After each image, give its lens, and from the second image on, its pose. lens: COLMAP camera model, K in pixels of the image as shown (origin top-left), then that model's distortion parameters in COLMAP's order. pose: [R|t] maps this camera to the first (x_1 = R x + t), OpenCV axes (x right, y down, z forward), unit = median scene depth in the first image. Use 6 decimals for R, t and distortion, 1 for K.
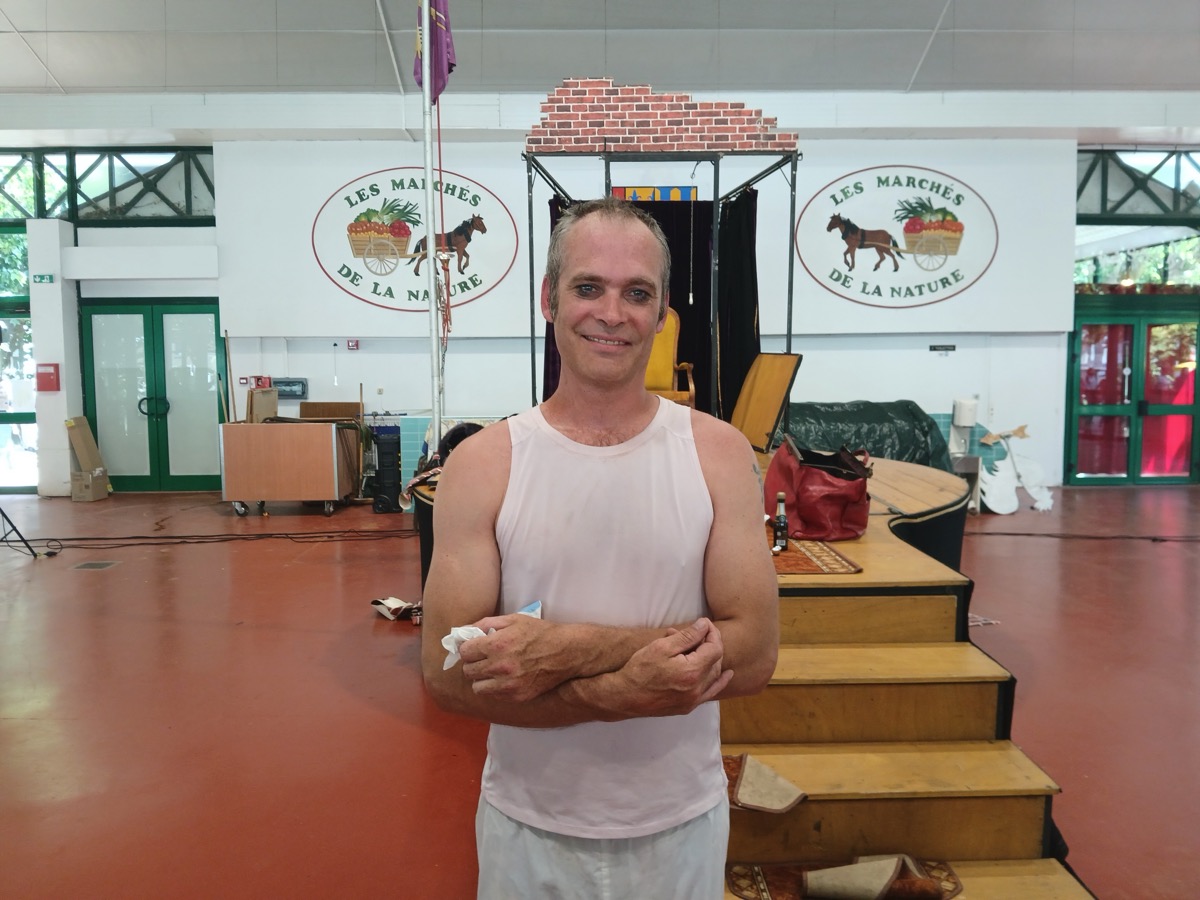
lens RADIAL K [[925.0, 0, 600.0], [0, 925.0, 450.0], [0, 0, 1]] dist [0.086423, -0.198413]
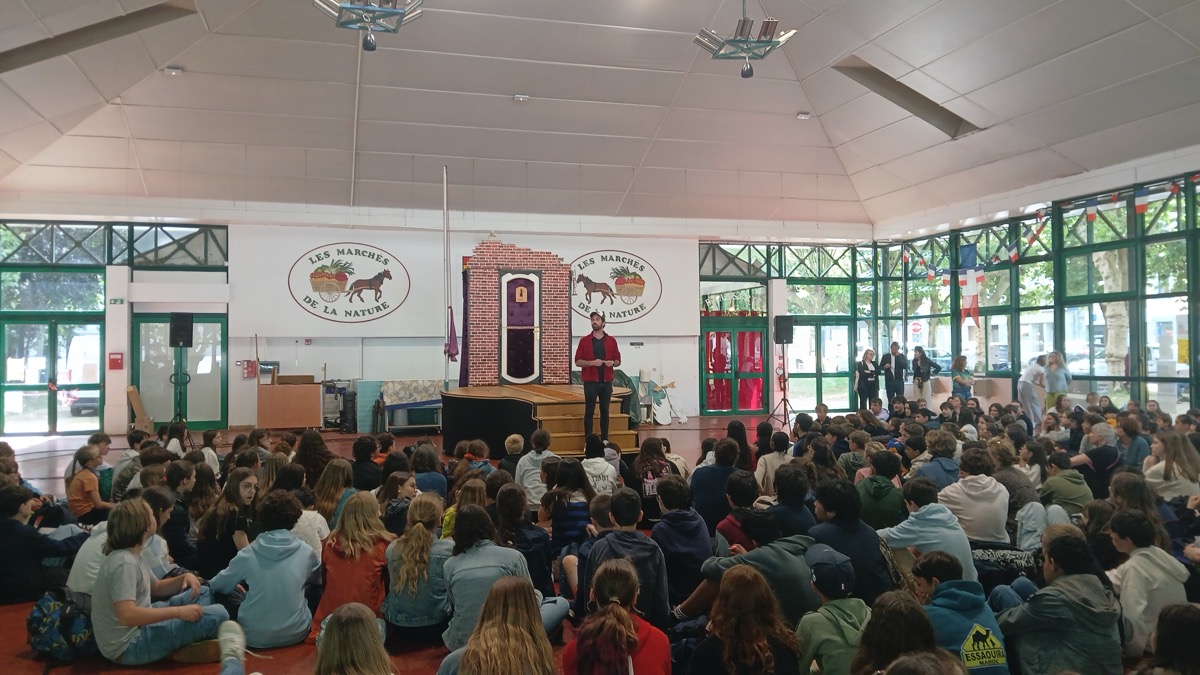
lens RADIAL K [[944.8, 0, 600.0], [0, 944.8, 337.5], [0, 0, 1]] dist [0.091465, -0.177341]
pose [[0.962306, 0.002961, 0.271954, -0.233020], [0.027304, 0.993837, -0.107435, 0.083946], [-0.270596, 0.110811, 0.956294, -0.839221]]
